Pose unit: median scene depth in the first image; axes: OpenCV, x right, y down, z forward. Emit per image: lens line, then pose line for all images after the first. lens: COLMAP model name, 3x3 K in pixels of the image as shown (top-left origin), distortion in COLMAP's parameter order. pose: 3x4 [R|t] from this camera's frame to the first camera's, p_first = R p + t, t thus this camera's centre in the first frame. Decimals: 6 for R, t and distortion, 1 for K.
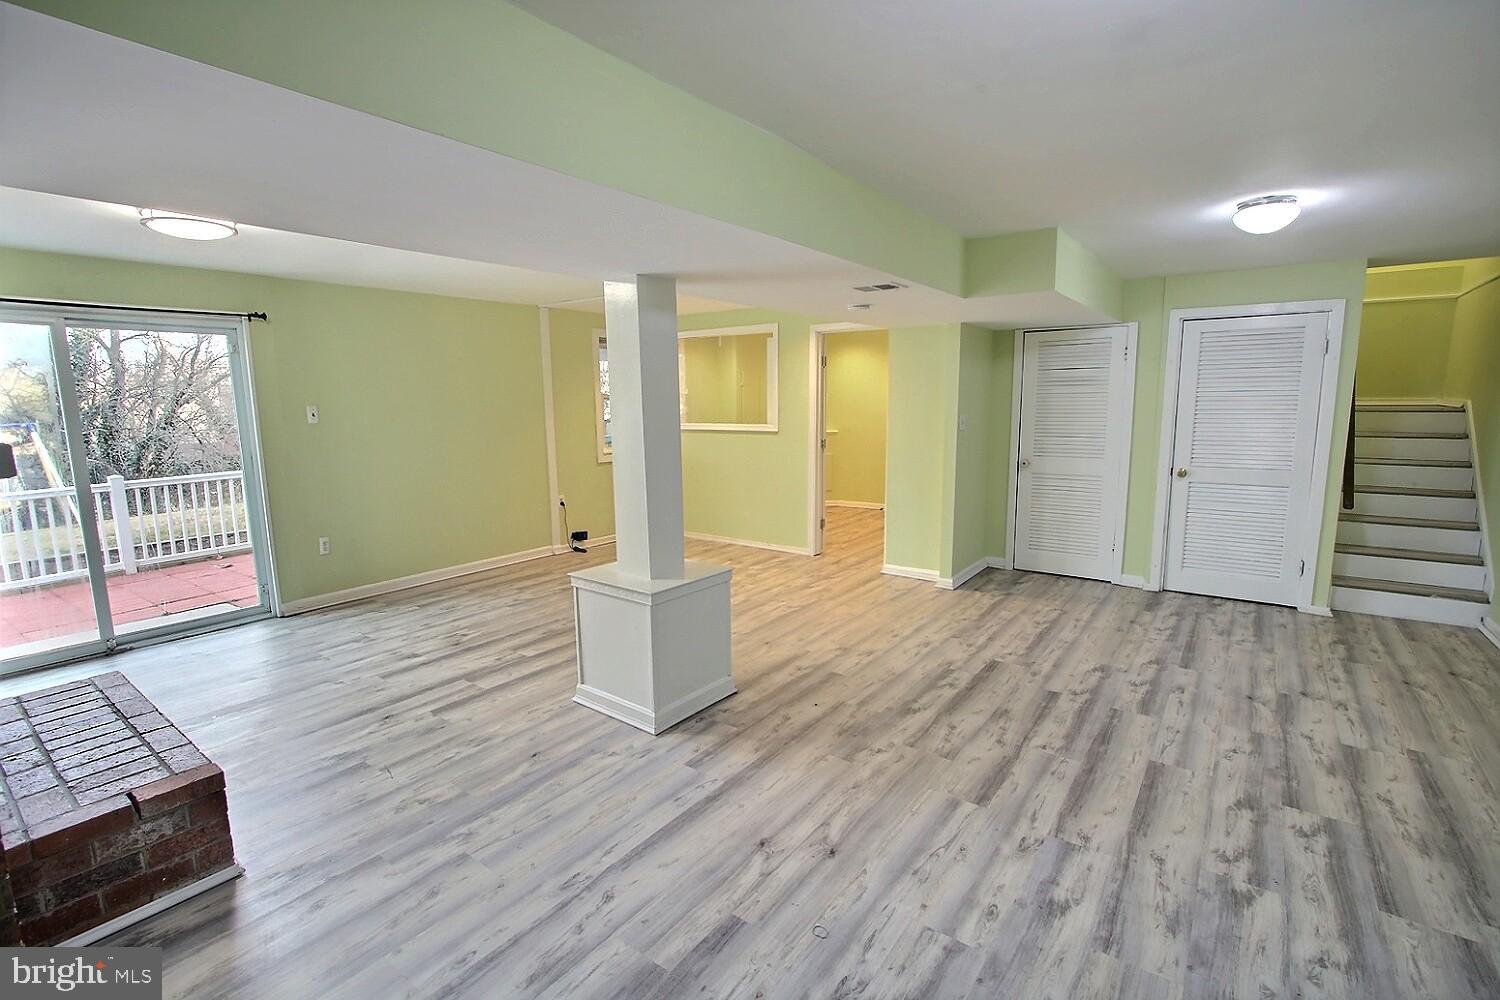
lens RADIAL K [[690.9, 0, 757.3], [0, 690.9, 506.7], [0, 0, 1]] dist [-0.013304, 0.000217]
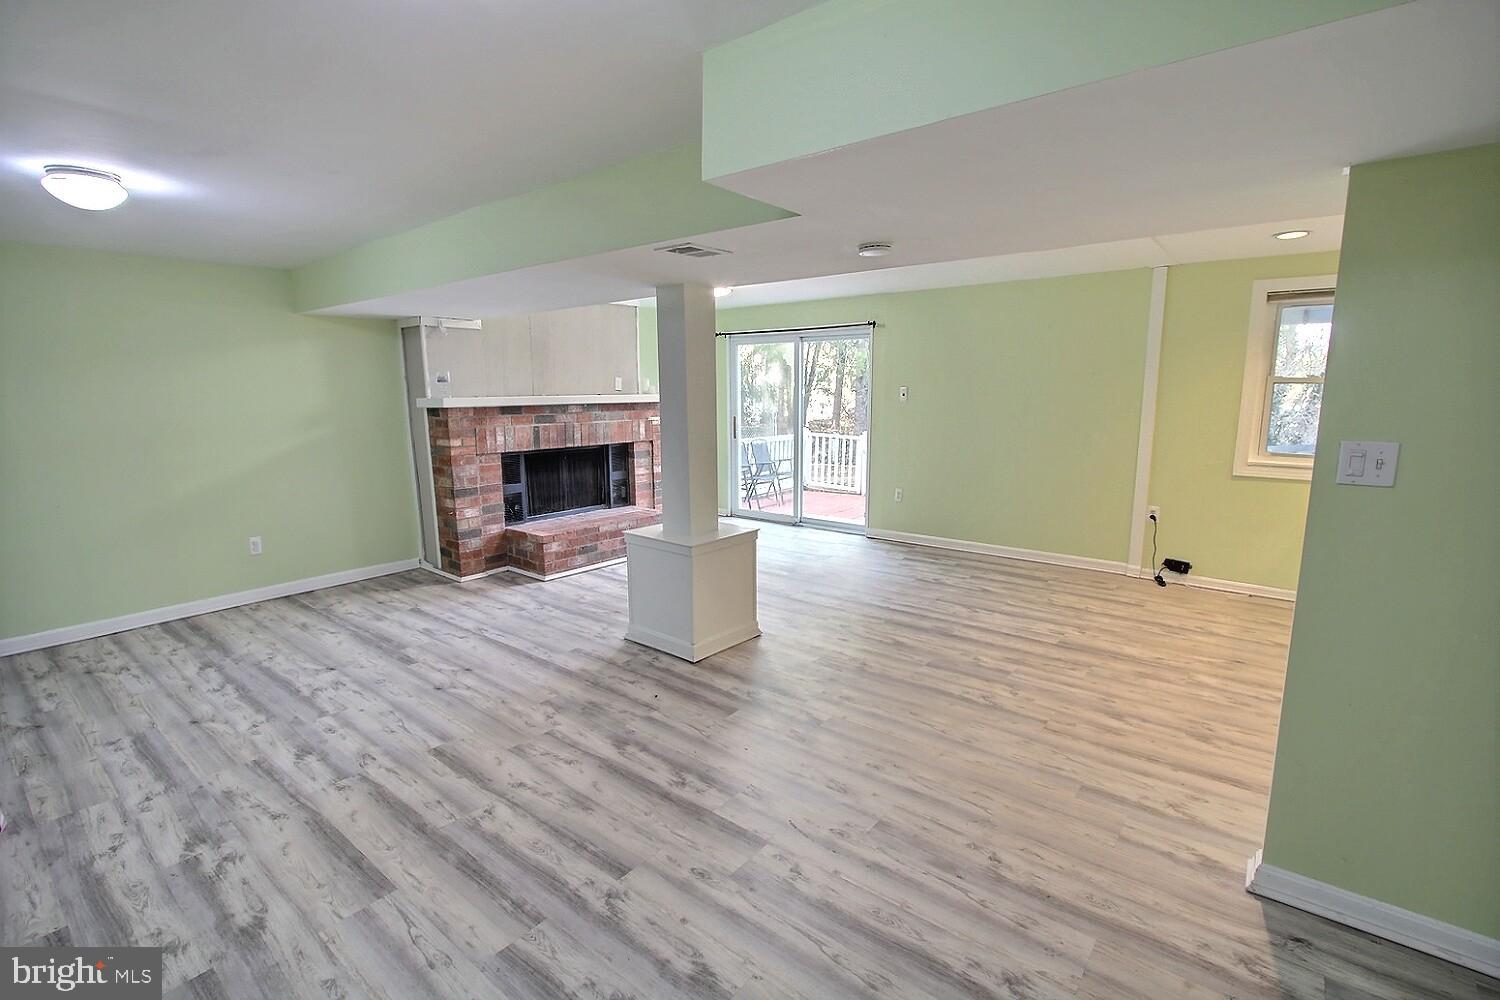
lens RADIAL K [[690.9, 0, 746.3], [0, 690.9, 497.7], [0, 0, 1]] dist [-0.013304, 0.000217]
pose [[-0.055671, 0.168380, -0.984149, 1.218434], [-0.149392, 0.973177, 0.174954, -0.223331], [0.987210, 0.156764, -0.029023, 1.344629]]
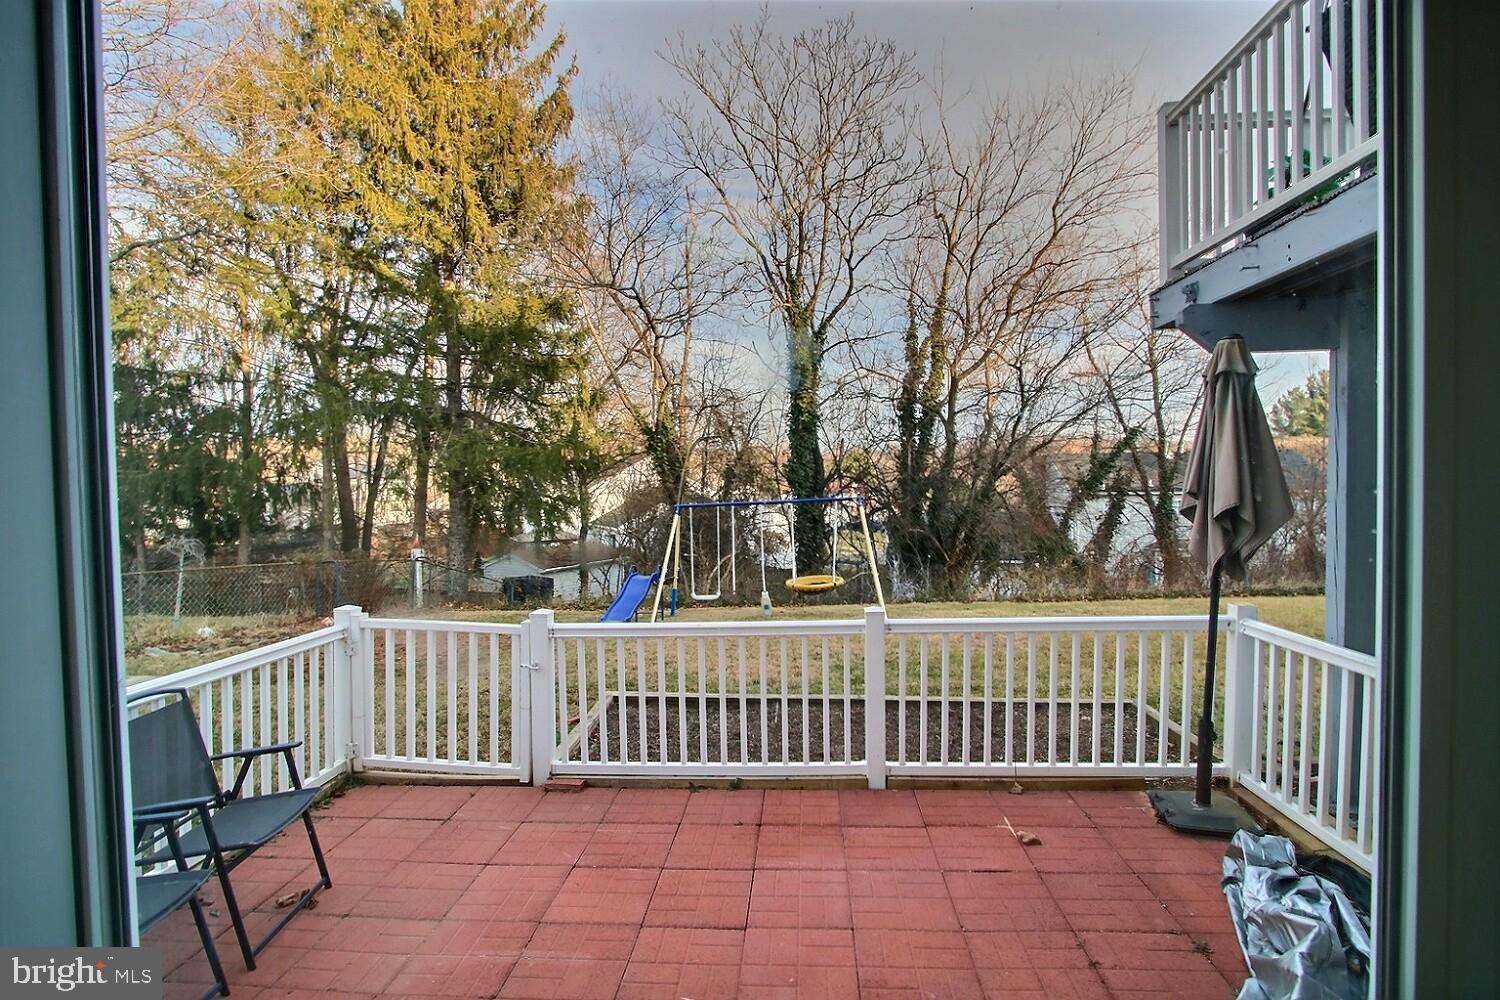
lens RADIAL K [[690.9, 0, 751.7], [0, 690.9, 498.4], [0, 0, 1]] dist [-0.013304, 0.000217]
pose [[0.506511, 0.027016, -0.861810, -1.227242], [-0.122900, 0.991566, -0.041149, -0.233233], [0.853430, 0.126758, 0.505559, 1.466764]]
